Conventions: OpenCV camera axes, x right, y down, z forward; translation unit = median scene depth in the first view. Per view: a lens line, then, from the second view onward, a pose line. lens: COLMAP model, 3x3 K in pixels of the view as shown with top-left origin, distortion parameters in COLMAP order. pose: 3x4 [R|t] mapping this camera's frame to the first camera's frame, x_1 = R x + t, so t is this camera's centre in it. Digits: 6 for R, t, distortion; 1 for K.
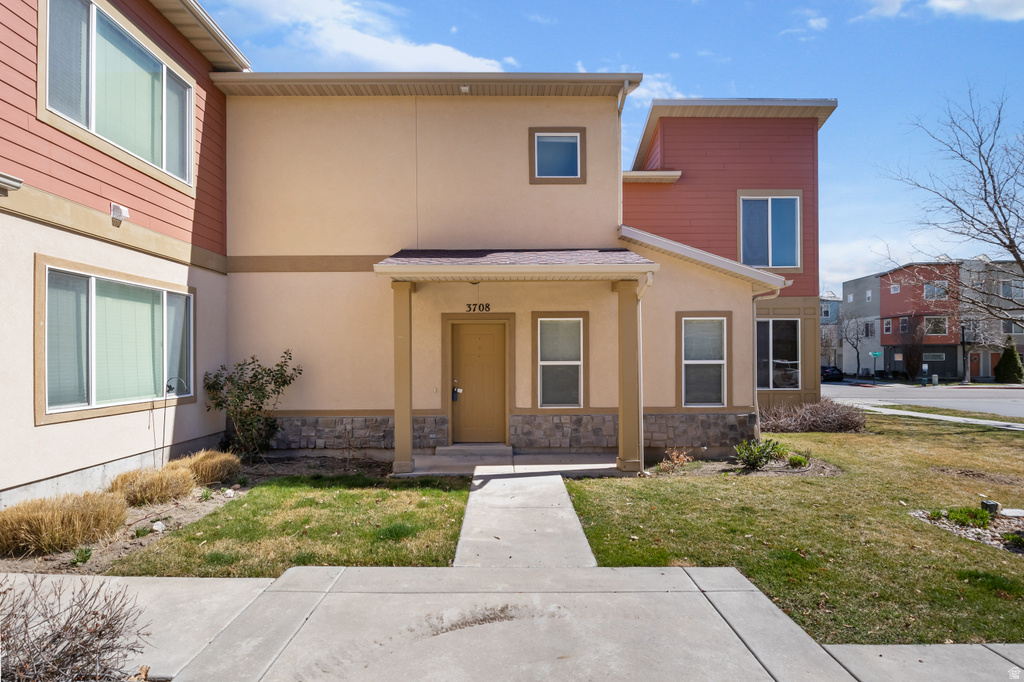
lens RADIAL K [[491.9, 0, 521.3], [0, 491.9, 357.8], [0, 0, 1]] dist [-0.007883, -0.000346]
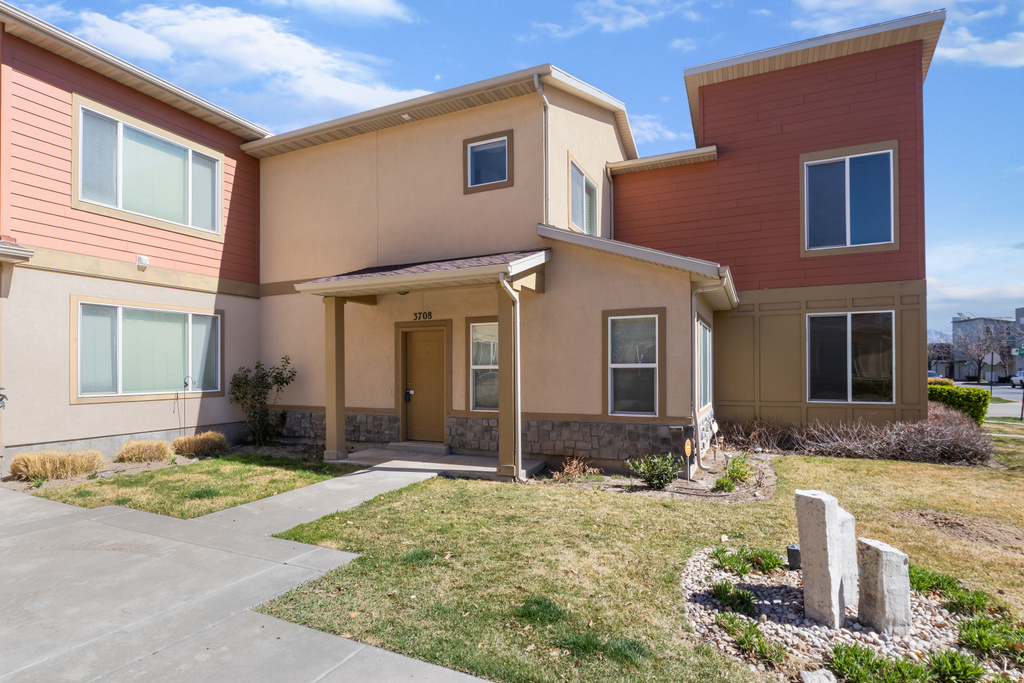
lens RADIAL K [[511.7, 0, 522.3], [0, 511.7, 367.3], [0, 0, 1]] dist [-0.010921, 0.000342]
pose [[0.909150, -0.000461, -0.416469, 0.581299], [0.000861, 0.999999, 0.000774, 0.010769], [0.416468, -0.001062, 0.909150, 0.070932]]
